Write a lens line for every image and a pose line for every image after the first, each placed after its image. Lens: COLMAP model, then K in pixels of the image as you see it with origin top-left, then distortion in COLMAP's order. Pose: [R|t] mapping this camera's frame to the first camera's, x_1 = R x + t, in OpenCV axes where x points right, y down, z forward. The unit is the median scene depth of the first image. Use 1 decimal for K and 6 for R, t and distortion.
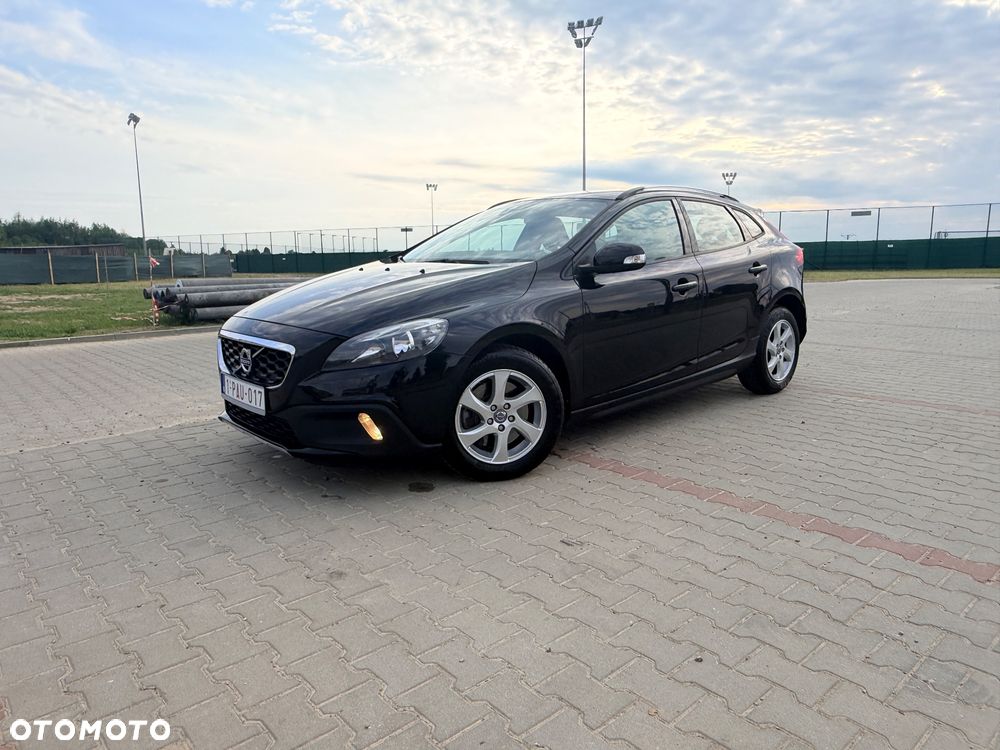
lens RADIAL K [[644.9, 0, 500.0], [0, 644.9, 367.9], [0, 0, 1]] dist [-0.003280, 0.003236]
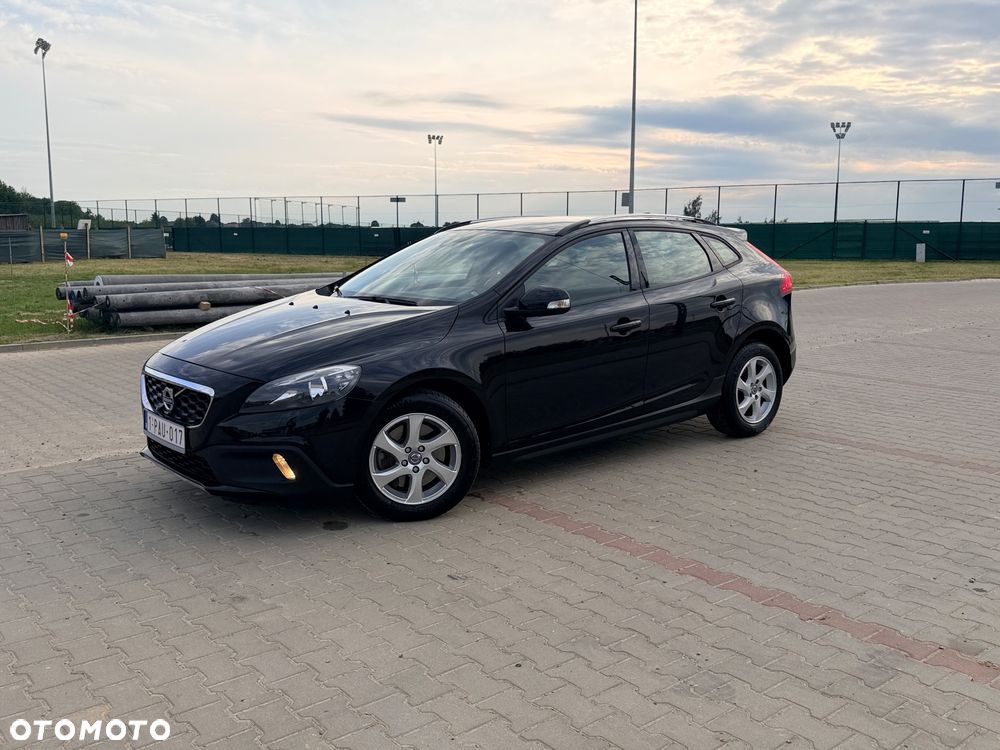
lens RADIAL K [[862.8, 0, 500.0], [0, 862.8, 375.0], [0, 0, 1]] dist [0.132599, -0.243850]
pose [[0.999398, 0.020314, -0.028136, 0.168825], [-0.020510, 0.999767, -0.006707, -0.050375], [0.027993, 0.007280, 0.999582, -0.370989]]
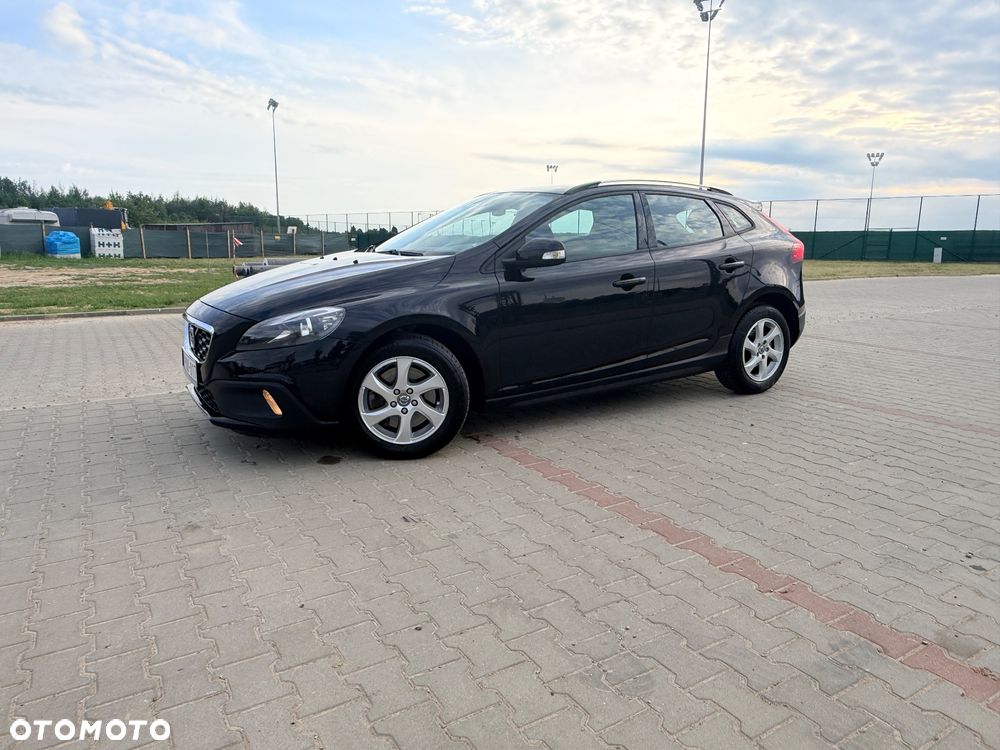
lens RADIAL K [[640.1, 0, 510.2], [0, 640.1, 382.5], [0, 0, 1]] dist [-0.002020, 0.002870]
pose [[0.985609, 0.054154, -0.160132, 0.337482], [-0.046088, 0.997495, 0.053667, -0.019563], [0.162637, -0.045514, 0.985636, -0.022188]]
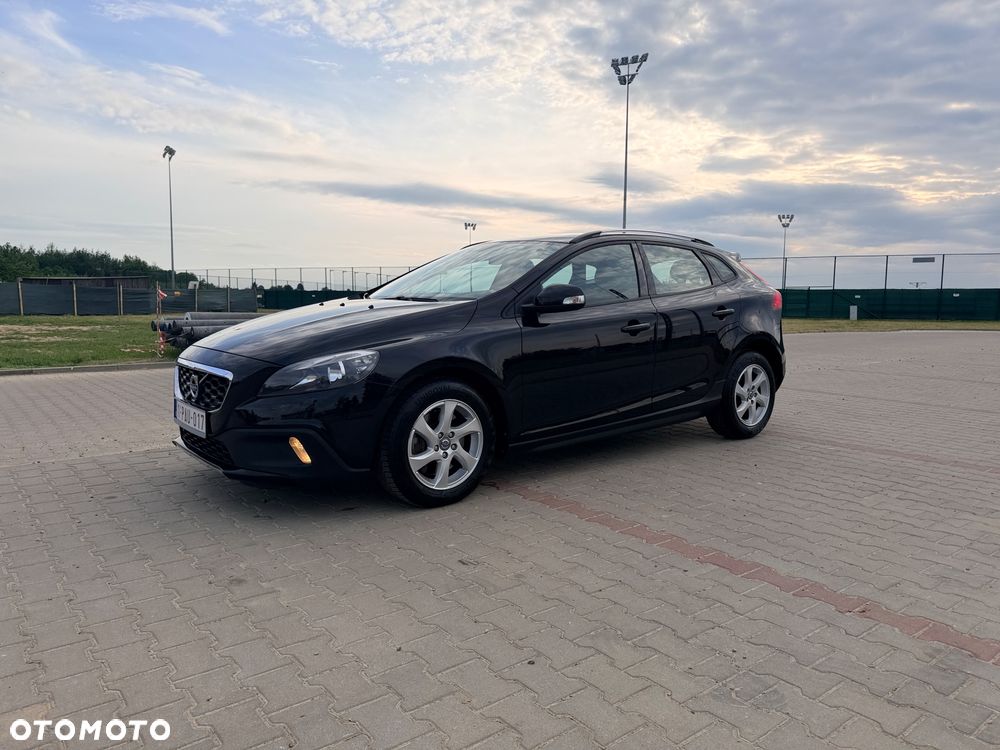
lens RADIAL K [[678.5, 0, 506.7], [0, 678.5, 378.8], [0, 0, 1]] dist [0.041554, -0.051070]
pose [[0.998517, 0.026887, -0.047343, 0.168806], [-0.029336, 0.998225, -0.051823, 0.020272], [0.045866, 0.053135, 0.997533, -0.094901]]
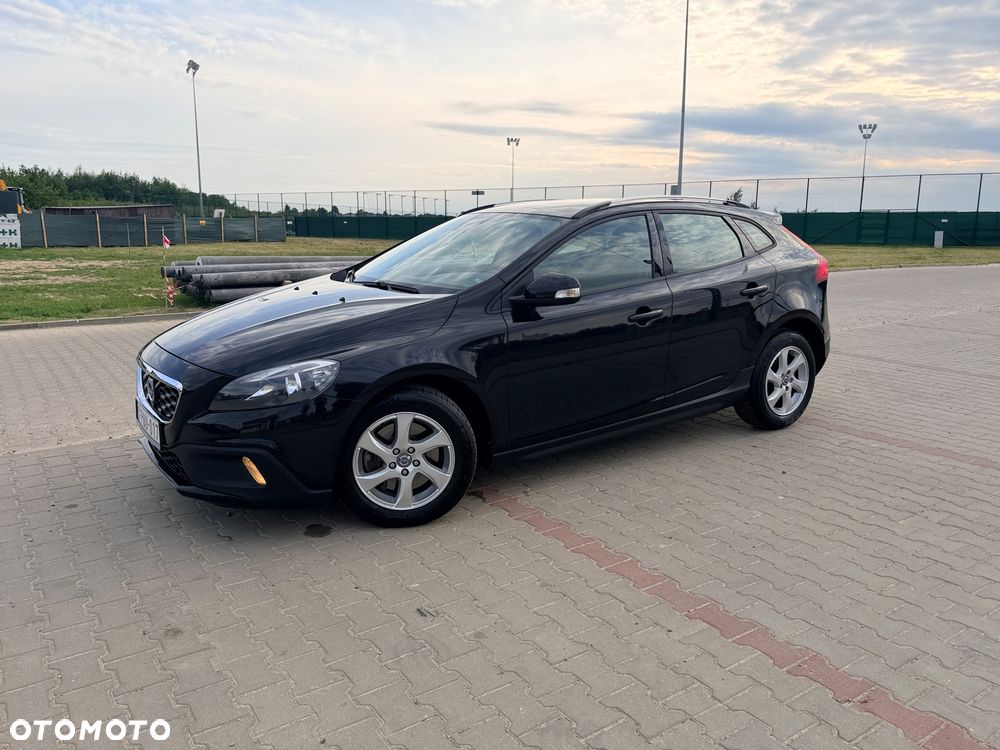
lens RADIAL K [[718.9, 0, 502.3], [0, 718.9, 370.0], [0, 0, 1]] dist [0.041640, -0.050577]
pose [[0.992732, 0.040606, -0.113285, 0.252917], [-0.036551, 0.998623, 0.037644, -0.100952], [0.114657, -0.033230, 0.992849, -0.026955]]
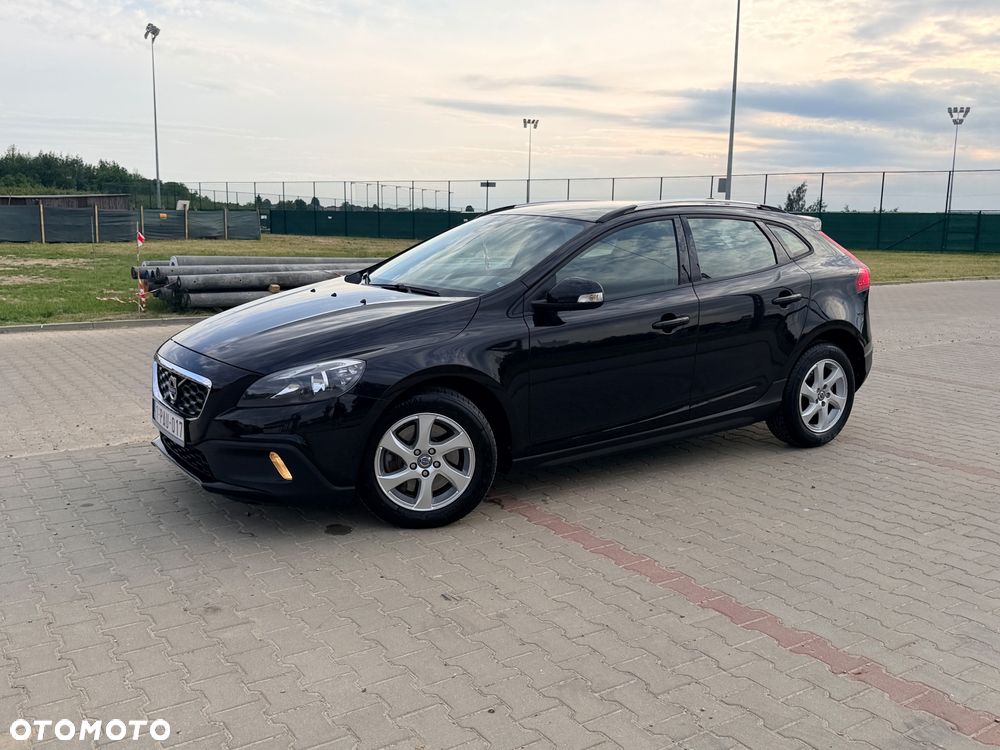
lens RADIAL K [[864.6, 0, 505.0], [0, 864.6, 384.8], [0, 0, 1]] dist [0.103349, -0.172327]
pose [[0.990855, 0.053559, -0.123845, 0.264718], [-0.051032, 0.998421, 0.023488, -0.072701], [0.124907, -0.016953, 0.992024, -0.247601]]
